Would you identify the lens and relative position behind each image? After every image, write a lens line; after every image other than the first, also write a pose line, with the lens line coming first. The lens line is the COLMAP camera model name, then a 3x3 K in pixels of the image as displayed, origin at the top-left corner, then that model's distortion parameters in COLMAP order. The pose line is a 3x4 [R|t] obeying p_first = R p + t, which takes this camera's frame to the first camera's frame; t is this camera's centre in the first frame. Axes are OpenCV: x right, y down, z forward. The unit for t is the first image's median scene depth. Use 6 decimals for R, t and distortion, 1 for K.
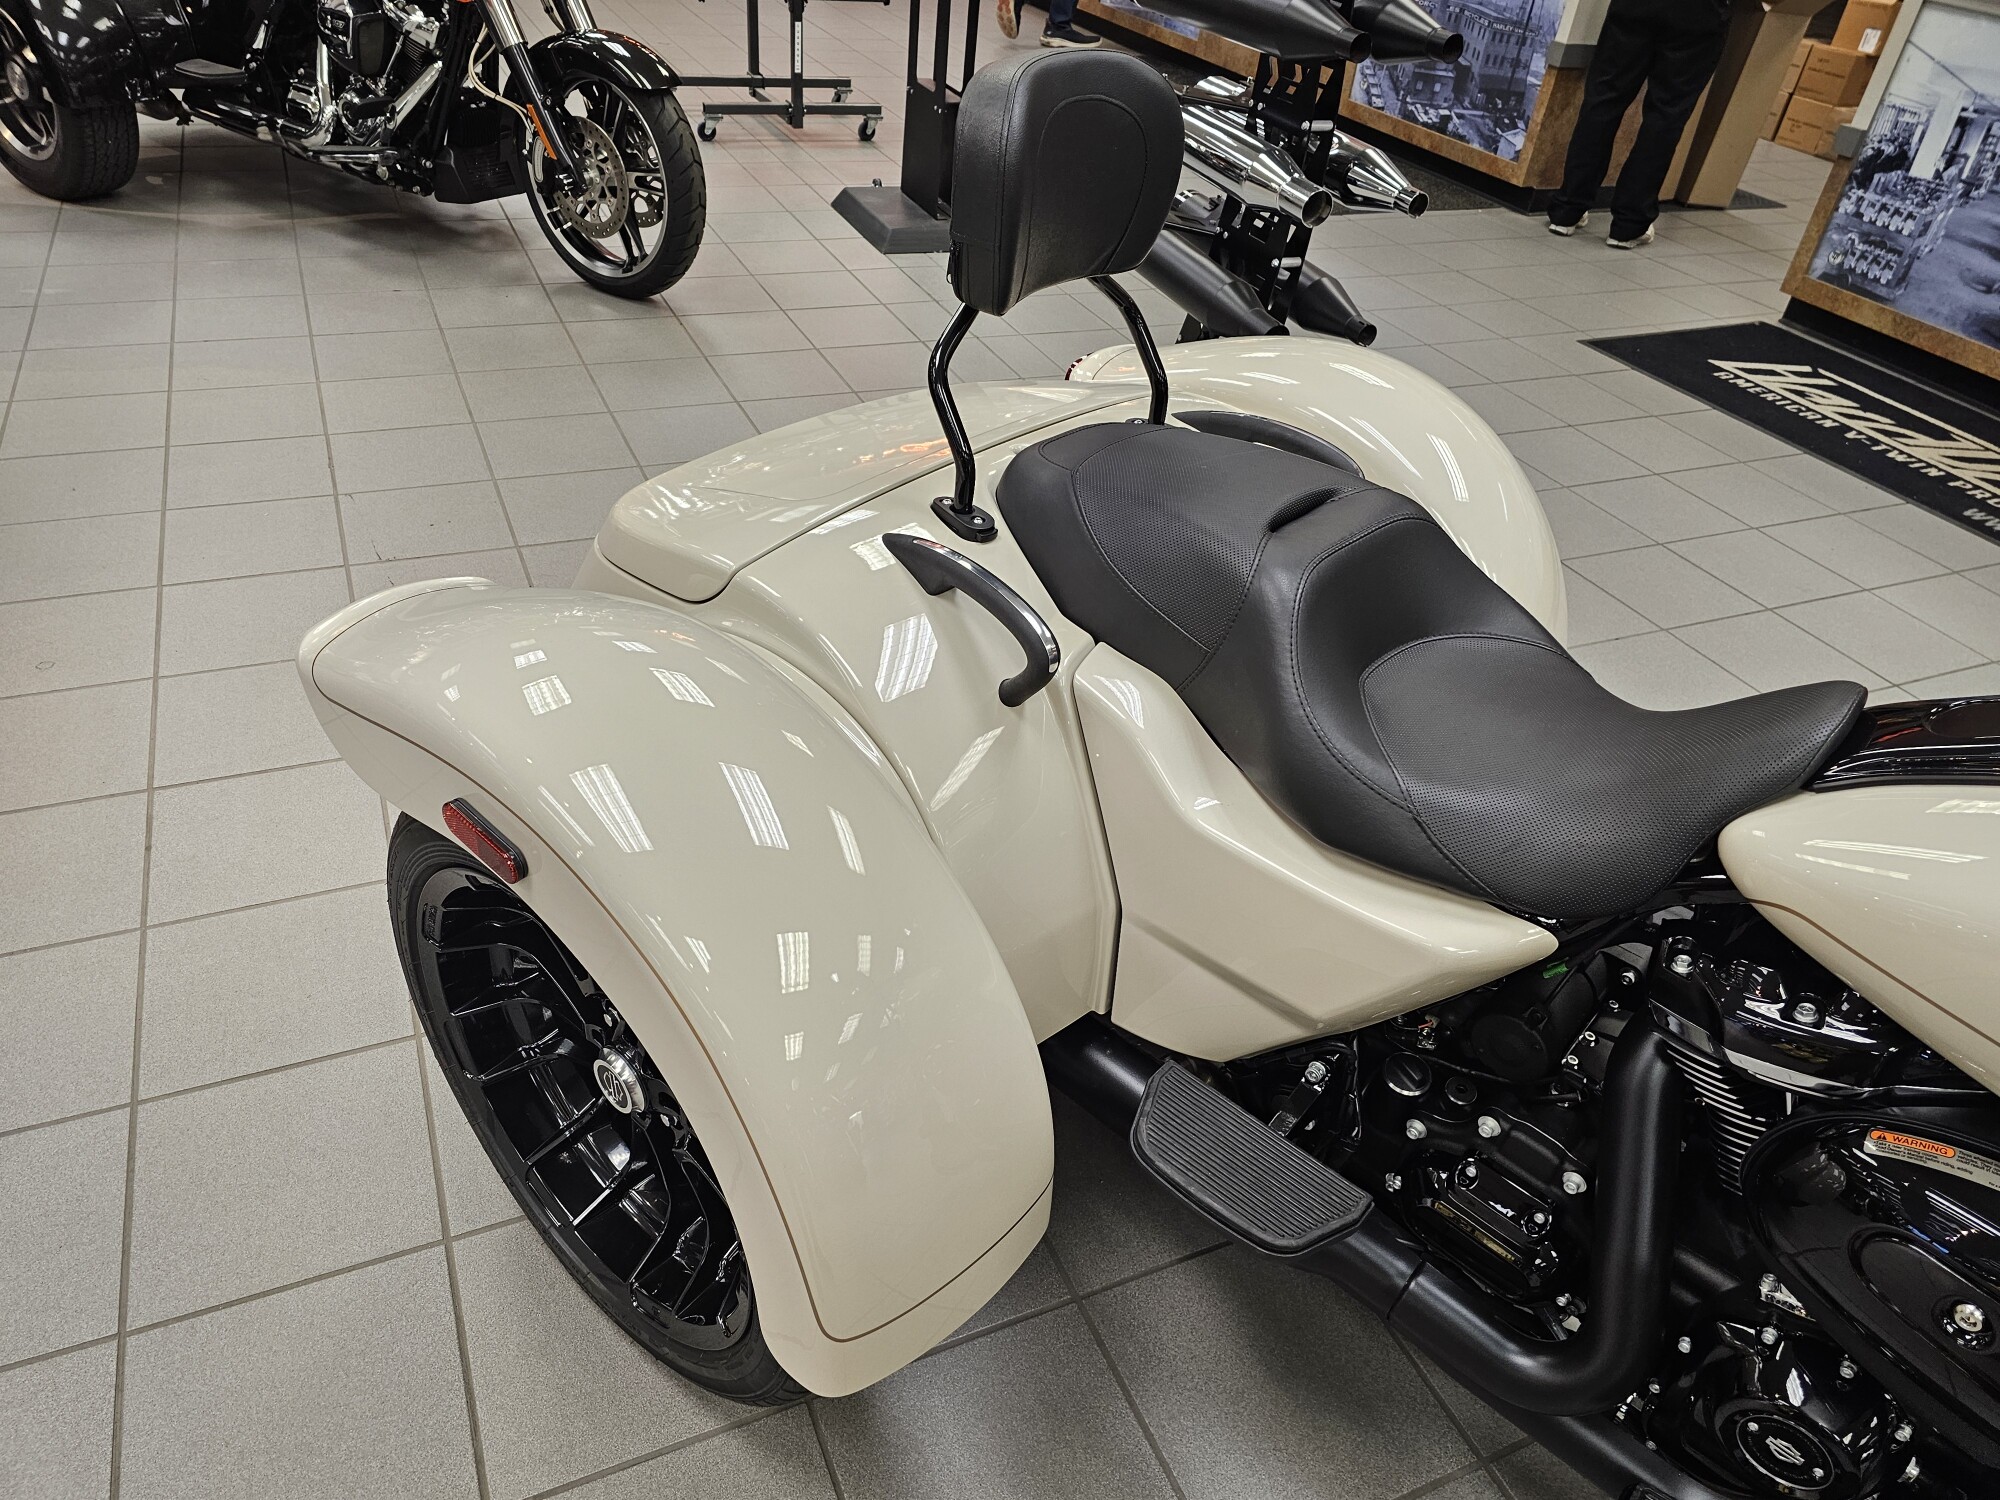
lens RADIAL K [[1359.5, 0, 965.1], [0, 1359.5, 753.2], [0, 0, 1]] dist [0.035338, -0.033151]
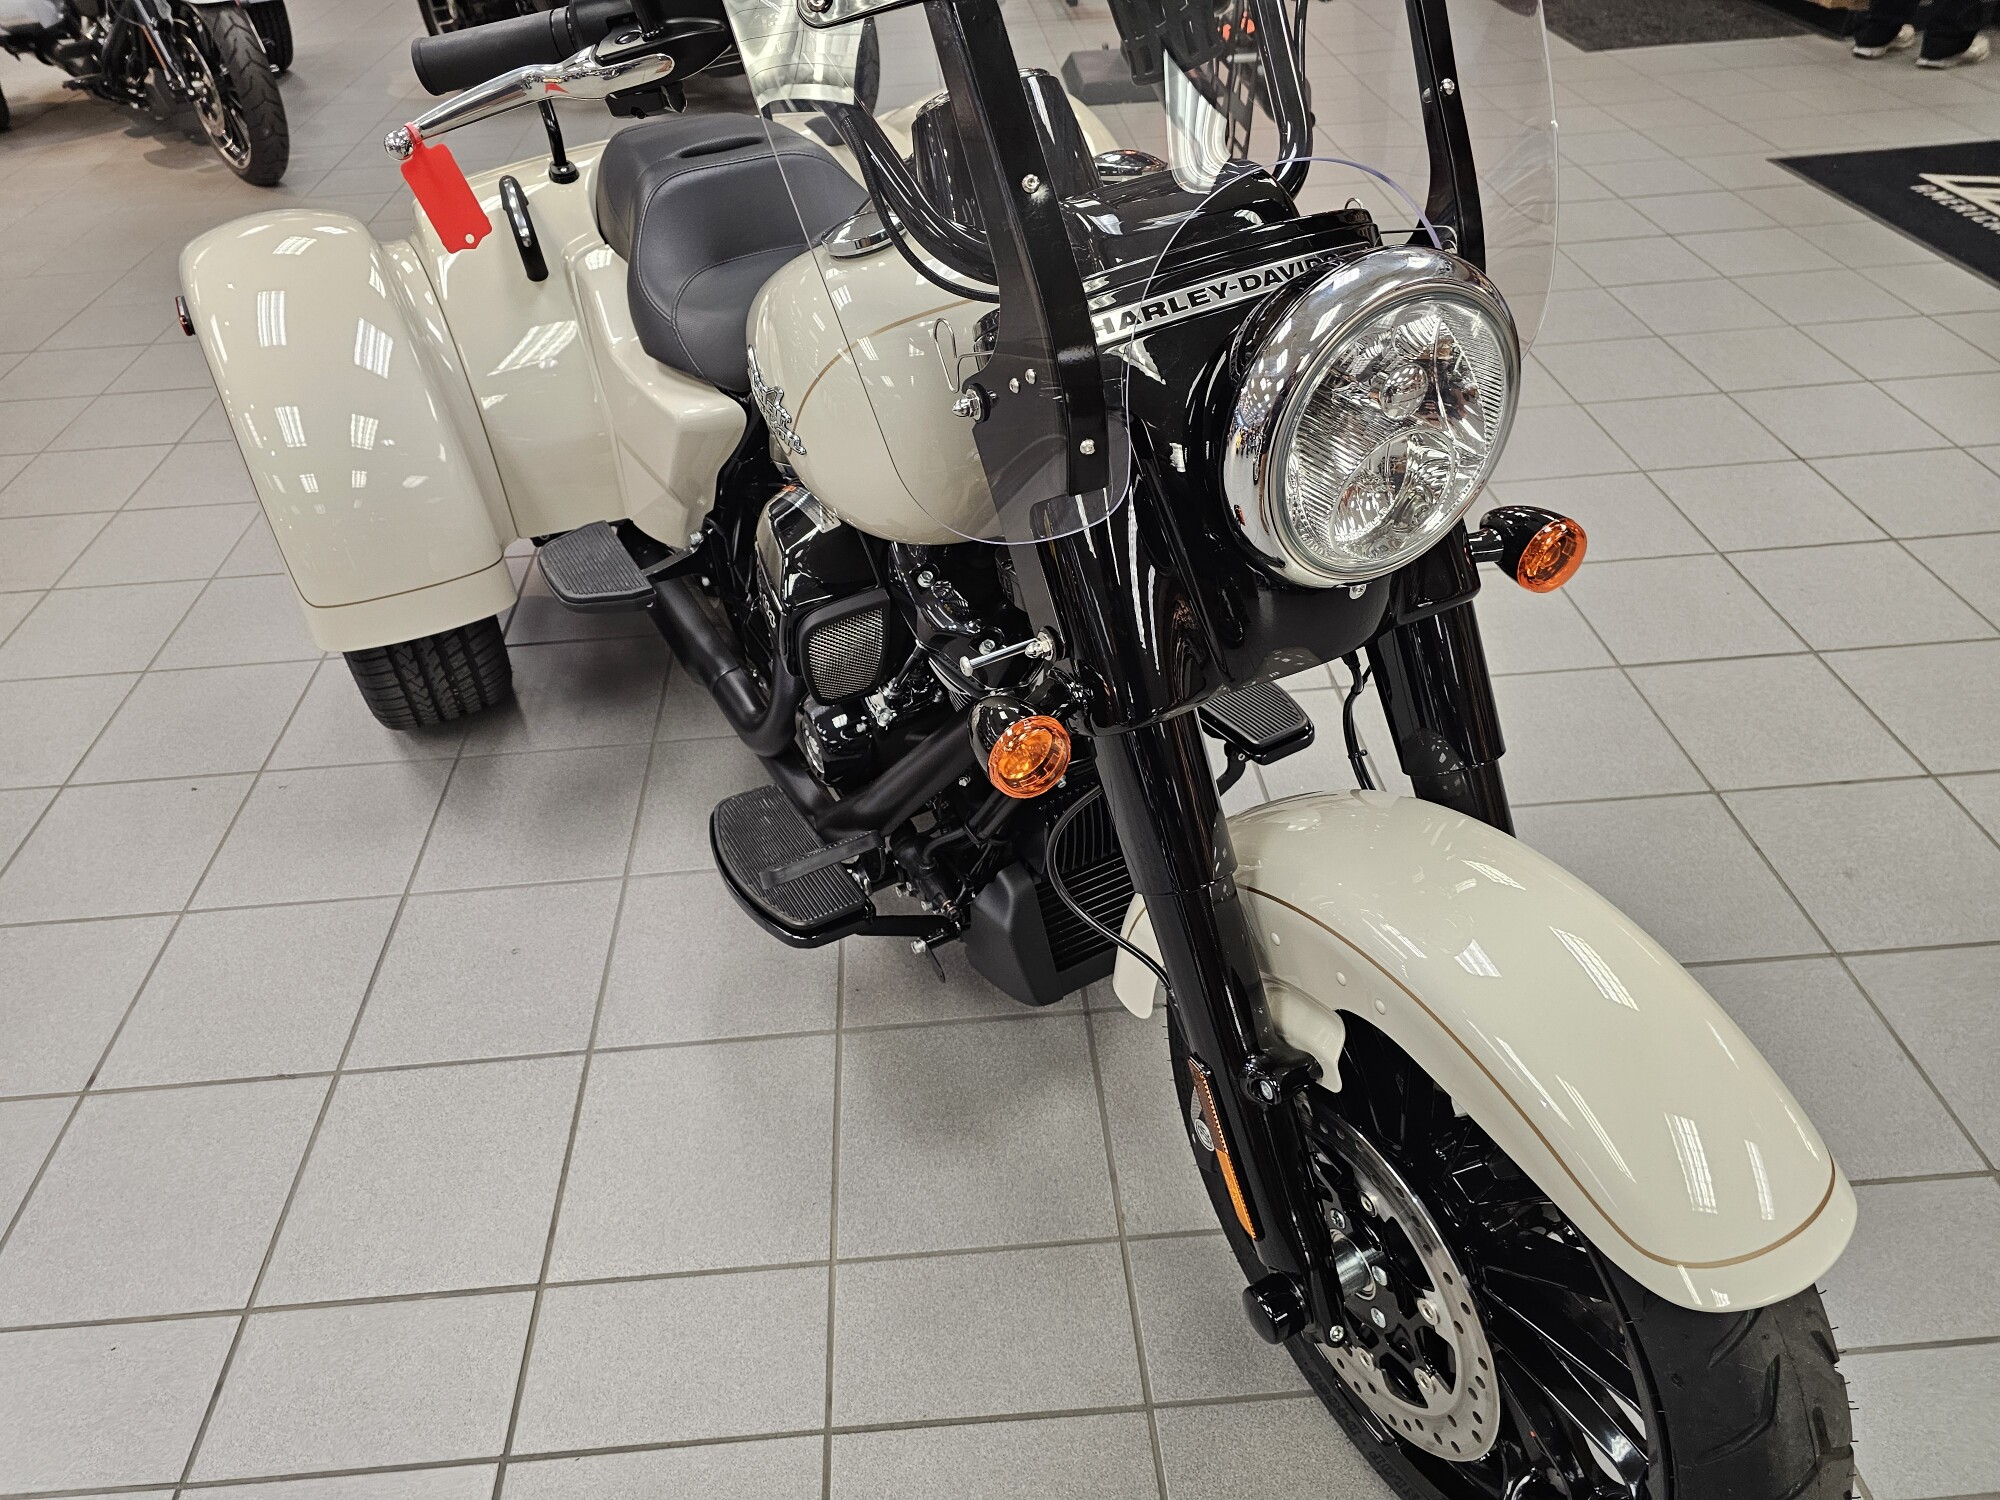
lens RADIAL K [[1359.5, 0, 971.7], [0, 1359.5, 749.0], [0, 0, 1]] dist [0.035338, -0.033151]
pose [[0.927548, 0.114433, -0.355752, 1.066882], [-0.101923, 0.993338, 0.053779, 0.344811], [0.359536, -0.013624, 0.933032, -0.267743]]
